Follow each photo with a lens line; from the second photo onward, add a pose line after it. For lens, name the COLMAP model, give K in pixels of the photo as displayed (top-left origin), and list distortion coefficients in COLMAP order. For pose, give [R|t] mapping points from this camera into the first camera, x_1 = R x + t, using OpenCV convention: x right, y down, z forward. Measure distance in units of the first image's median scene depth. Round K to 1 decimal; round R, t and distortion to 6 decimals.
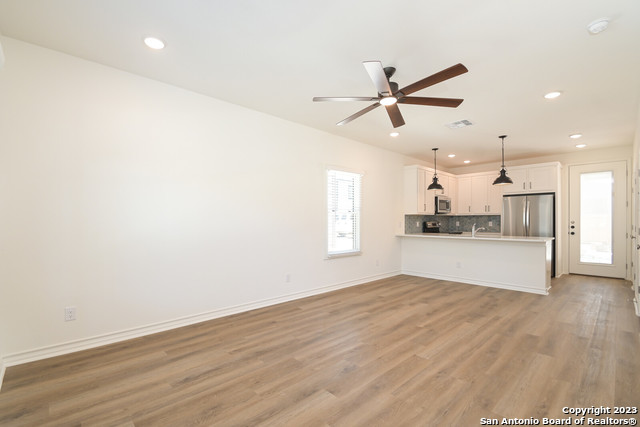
lens RADIAL K [[283.5, 0, 306.2], [0, 283.5, 216.7], [0, 0, 1]] dist [-0.001130, -0.000816]
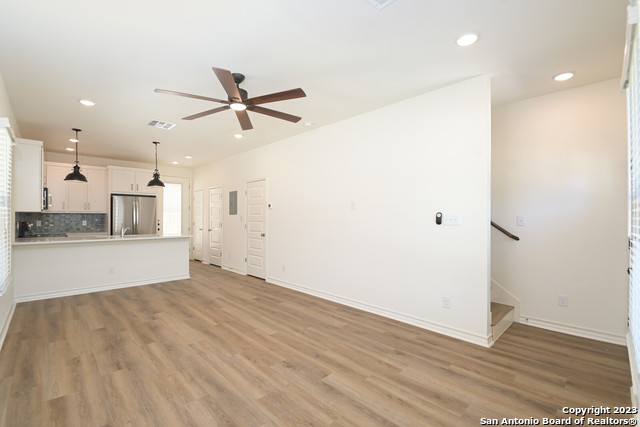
lens RADIAL K [[283.5, 0, 306.2], [0, 283.5, 216.7], [0, 0, 1]] dist [-0.001130, -0.000816]
pose [[-0.010057, -0.000203, 0.999949, -0.660894], [-0.017594, 0.999845, 0.000026, -0.024240], [-0.999795, -0.017593, -0.010059, 0.670333]]
